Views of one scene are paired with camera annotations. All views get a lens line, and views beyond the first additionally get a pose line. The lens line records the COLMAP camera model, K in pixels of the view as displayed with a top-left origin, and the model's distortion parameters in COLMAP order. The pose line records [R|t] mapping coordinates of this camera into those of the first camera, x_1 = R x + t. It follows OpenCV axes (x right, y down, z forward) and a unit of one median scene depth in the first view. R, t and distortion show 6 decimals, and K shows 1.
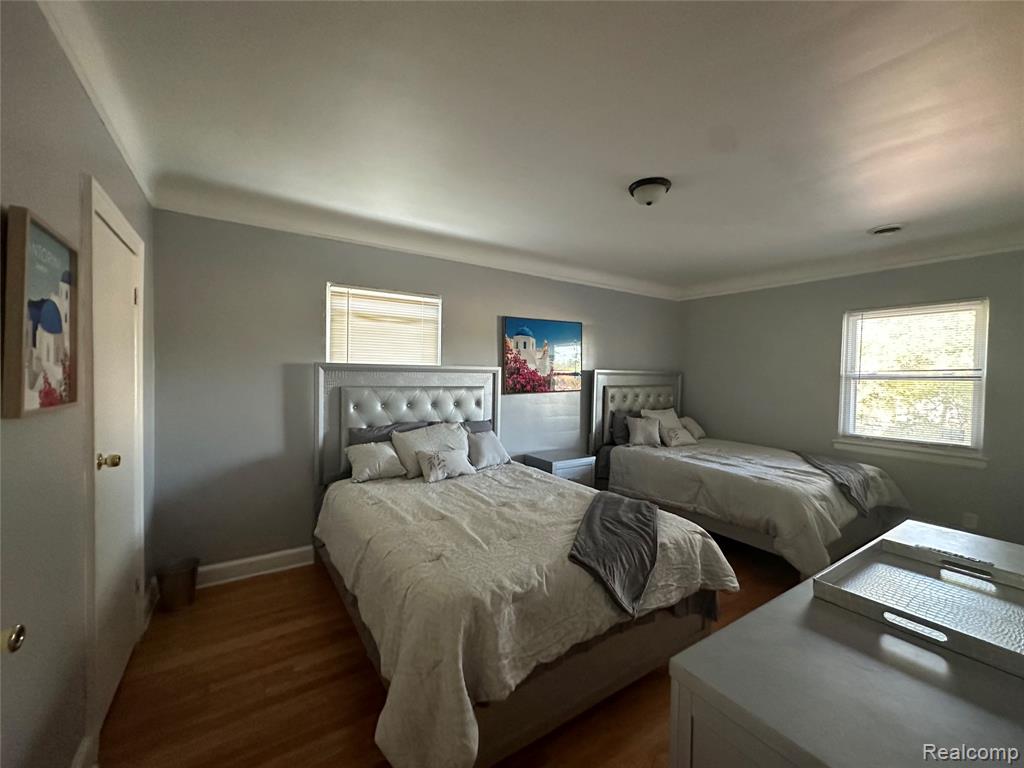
lens RADIAL K [[407.9, 0, 512.0], [0, 407.9, 384.0], [0, 0, 1]] dist [0.000722, -0.003080]
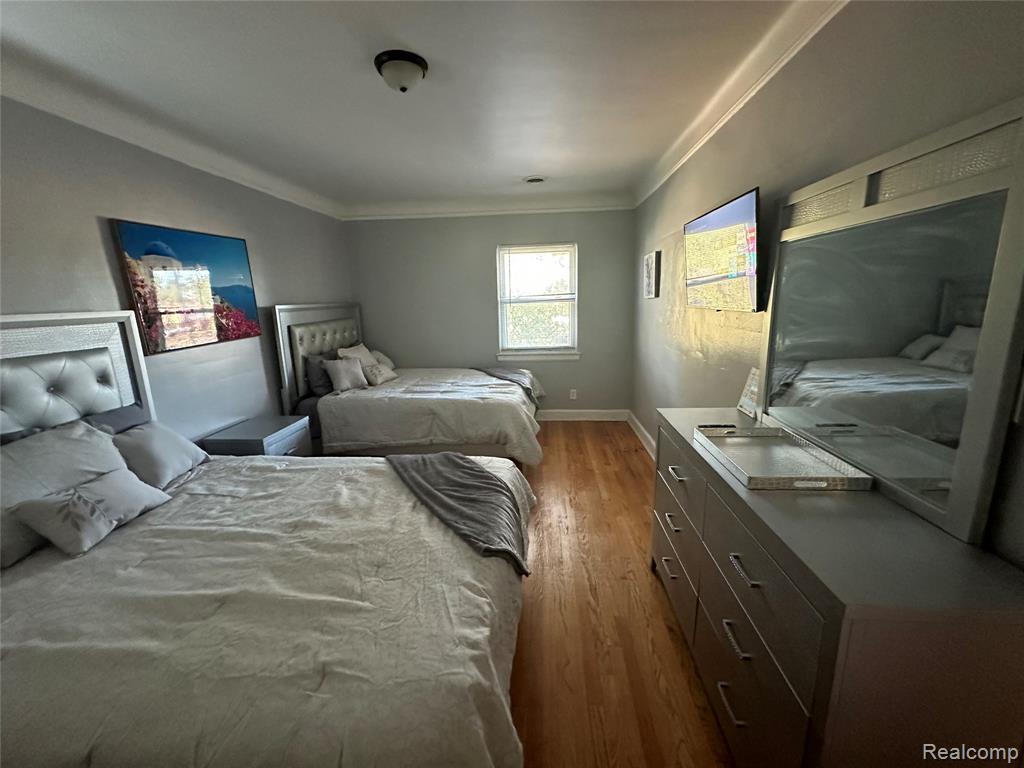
lens RADIAL K [[407.9, 0, 512.0], [0, 407.9, 384.0], [0, 0, 1]] dist [0.000722, -0.003080]
pose [[0.614255, -0.196642, 0.764214, -0.177939], [0.056623, 0.976941, 0.205866, -0.031146], [-0.787073, -0.083182, 0.611225, 0.231759]]
